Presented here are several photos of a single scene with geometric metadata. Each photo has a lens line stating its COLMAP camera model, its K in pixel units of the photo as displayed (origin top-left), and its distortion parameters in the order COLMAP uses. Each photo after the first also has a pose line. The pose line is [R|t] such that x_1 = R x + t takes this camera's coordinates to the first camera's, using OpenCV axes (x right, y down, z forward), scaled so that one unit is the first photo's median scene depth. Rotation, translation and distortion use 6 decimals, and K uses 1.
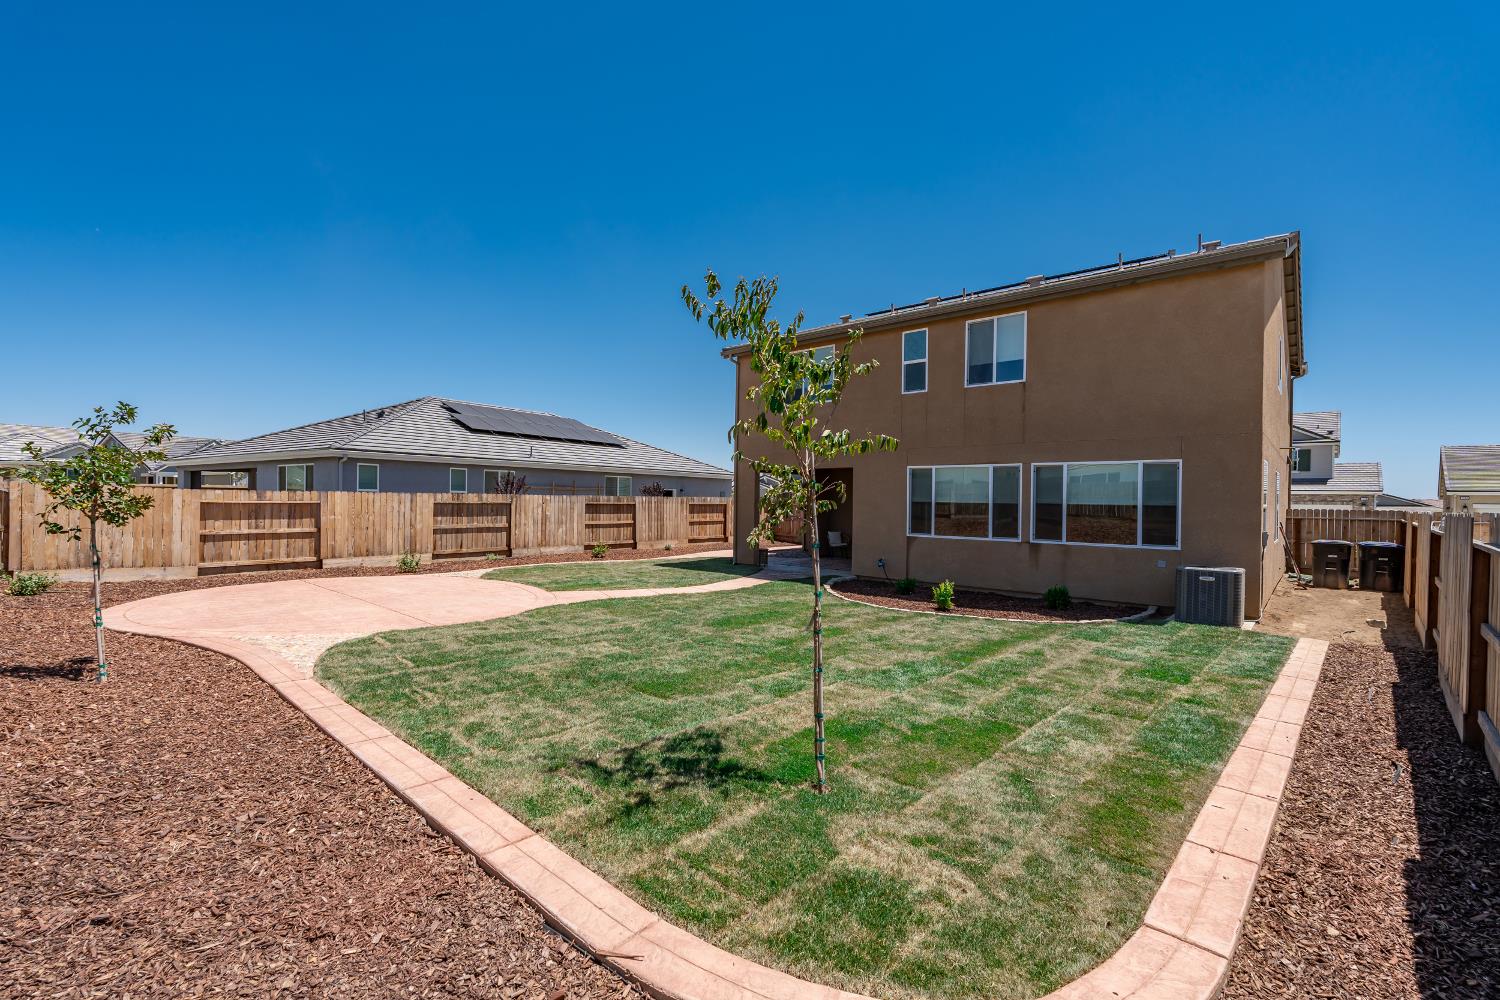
lens RADIAL K [[673.9, 0, 750.0], [0, 673.9, 500.0], [0, 0, 1]] dist [-0.000366, 0.000165]
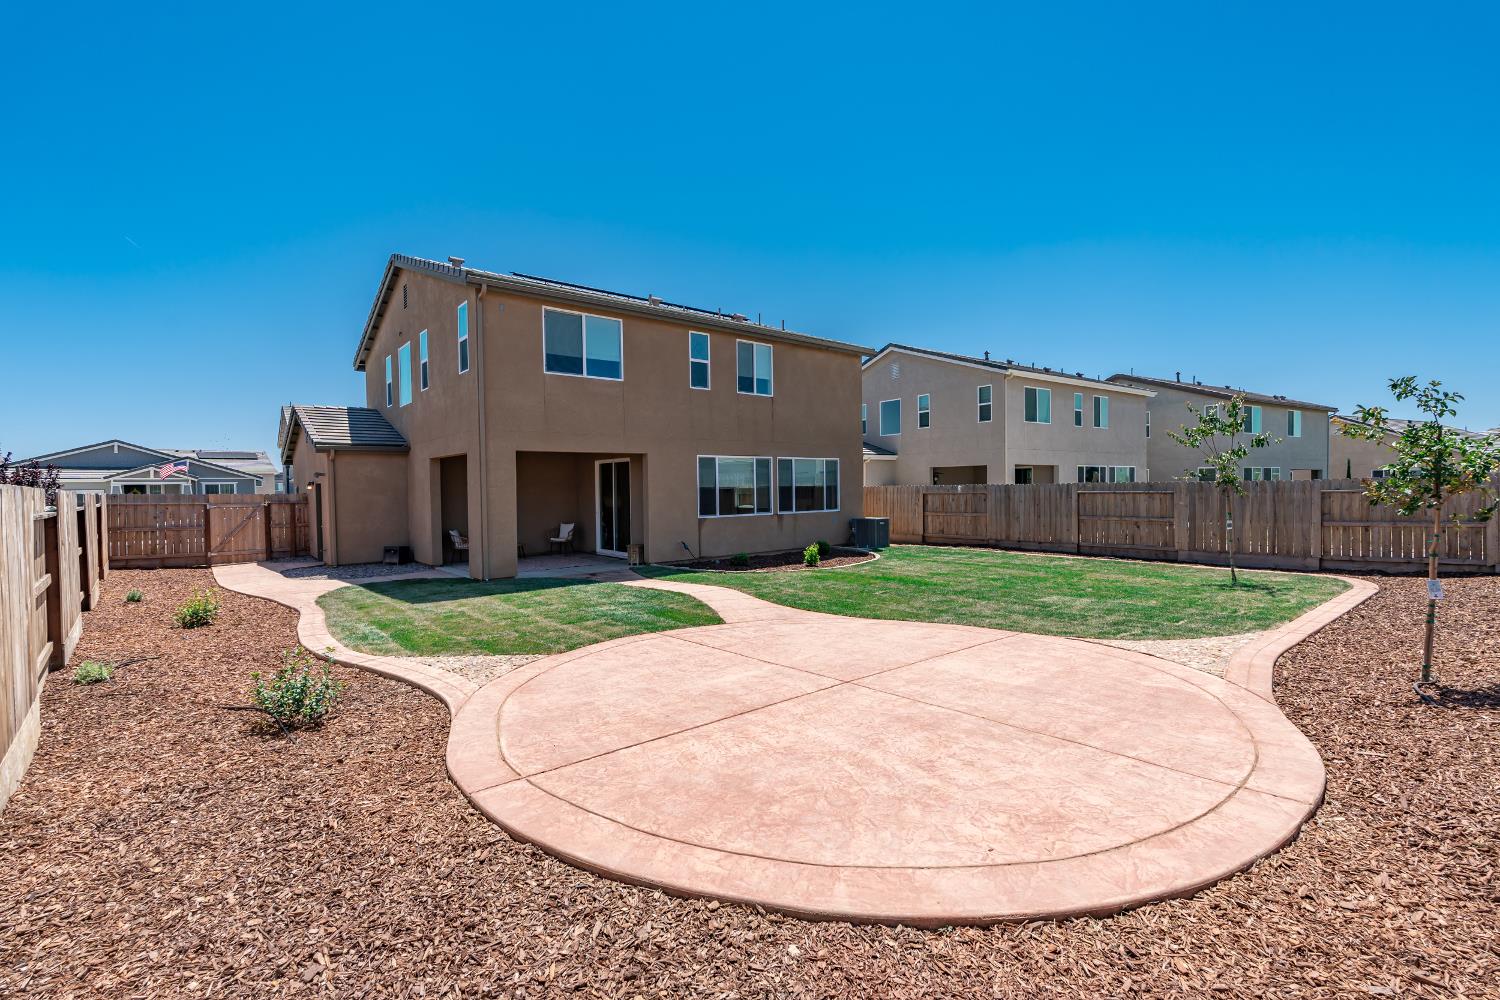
lens RADIAL K [[673.9, 0, 750.0], [0, 673.9, 500.0], [0, 0, 1]] dist [-0.000366, 0.000165]
pose [[0.127881, -0.035732, 0.991146, -0.912867], [0.017116, 0.999281, 0.033817, -0.013542], [-0.991642, 0.012640, 0.128401, 0.834299]]
